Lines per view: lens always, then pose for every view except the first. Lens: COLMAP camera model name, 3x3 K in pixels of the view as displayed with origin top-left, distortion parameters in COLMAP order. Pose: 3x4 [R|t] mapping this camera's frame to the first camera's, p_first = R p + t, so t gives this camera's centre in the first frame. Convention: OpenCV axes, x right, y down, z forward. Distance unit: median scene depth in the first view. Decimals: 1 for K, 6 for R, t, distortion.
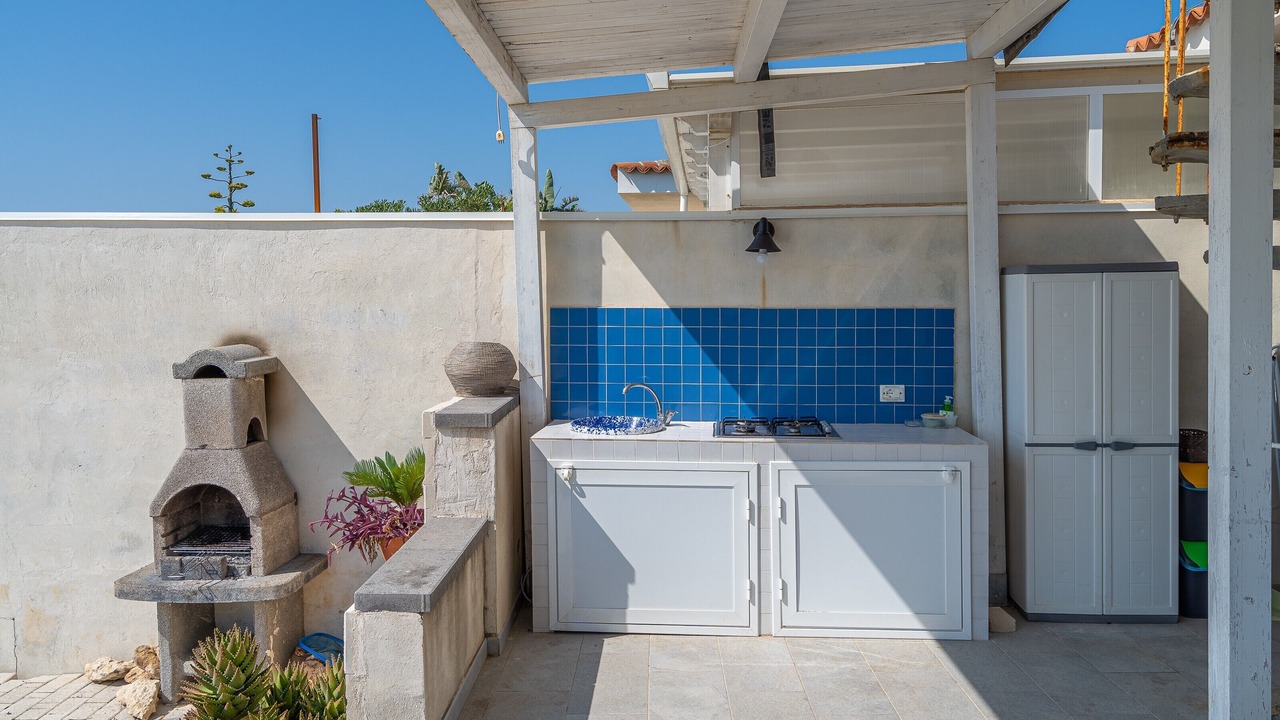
lens RADIAL K [[877.4, 0, 647.3], [0, 877.4, 340.2], [0, 0, 1]] dist [-0.007287, 0.003644]
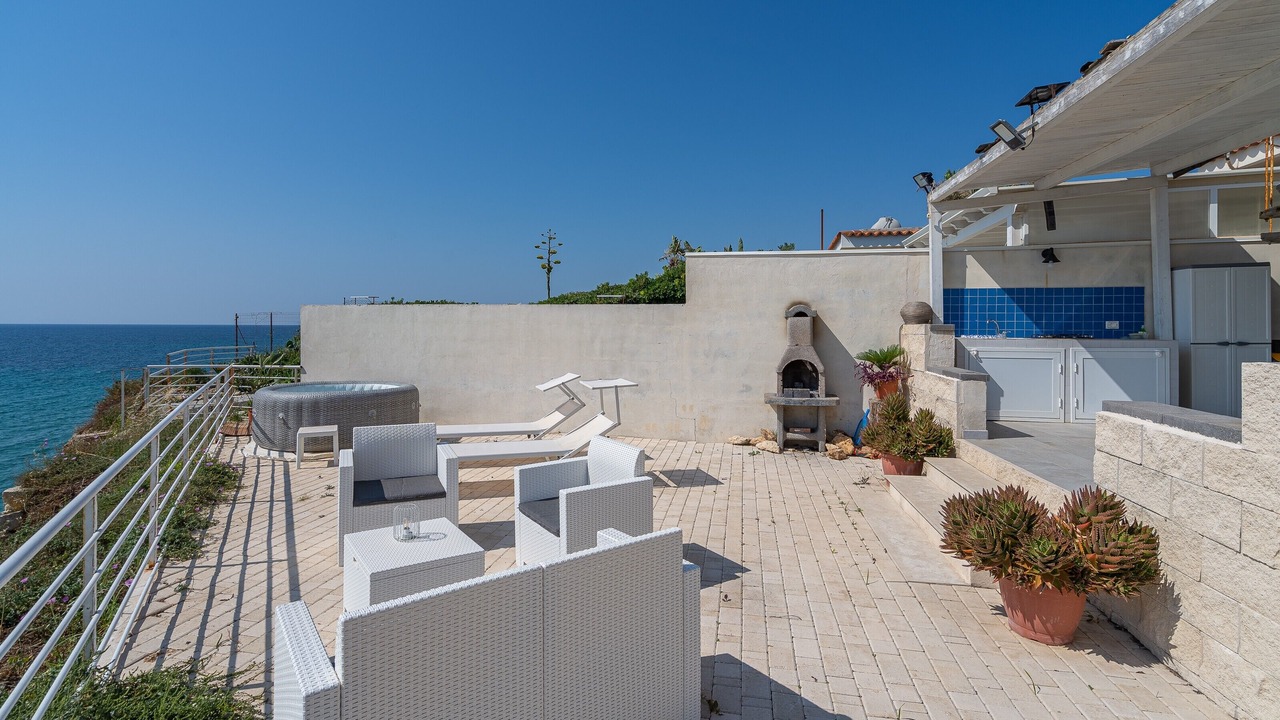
lens RADIAL K [[602.5, 0, 581.2], [0, 602.5, 341.9], [0, 0, 1]] dist [-0.003525, -0.001660]
pose [[0.983364, 0.007019, -0.181510, -0.773701], [-0.012438, 0.999510, -0.028735, 0.164502], [0.181219, 0.030515, 0.982969, -0.748430]]
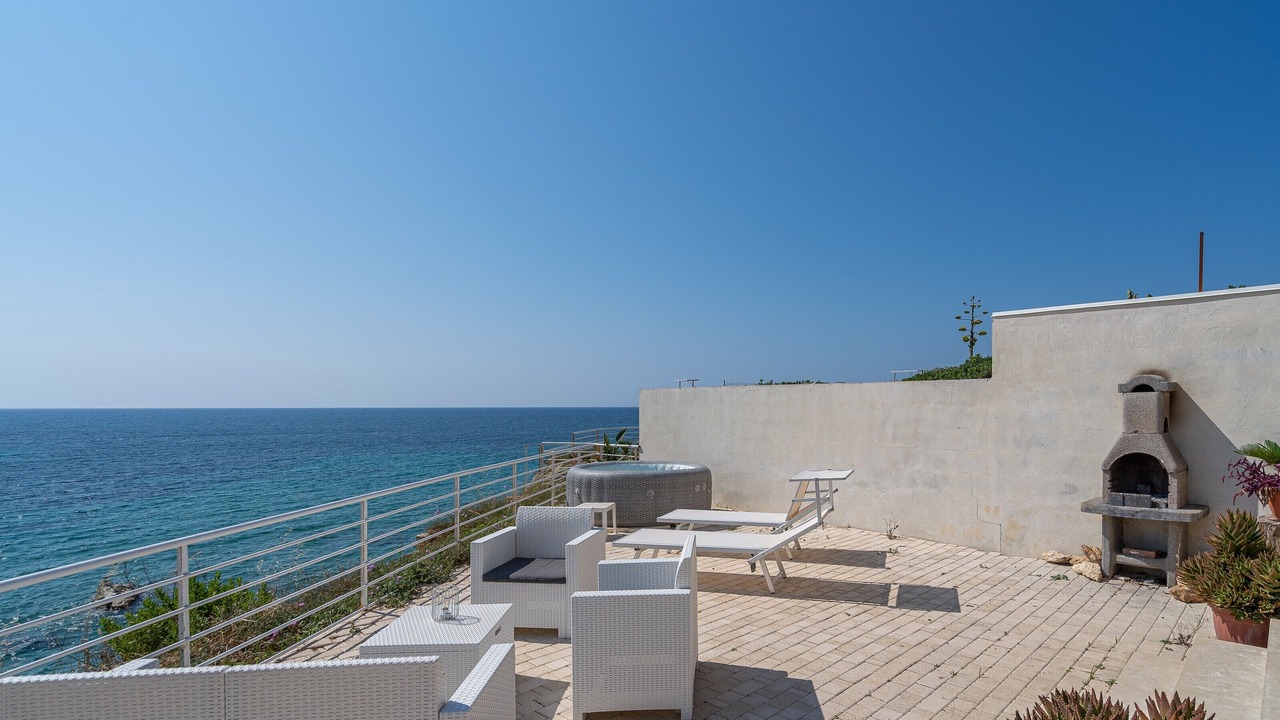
lens RADIAL K [[613.7, 0, 759.5], [0, 613.7, 441.4], [0, 0, 1]] dist [-0.000992, 0.000029]
pose [[0.779593, 0.030107, -0.625562, -0.319291], [-0.028715, 0.999512, 0.012318, 0.142760], [0.625628, 0.008360, 0.780077, -0.398227]]
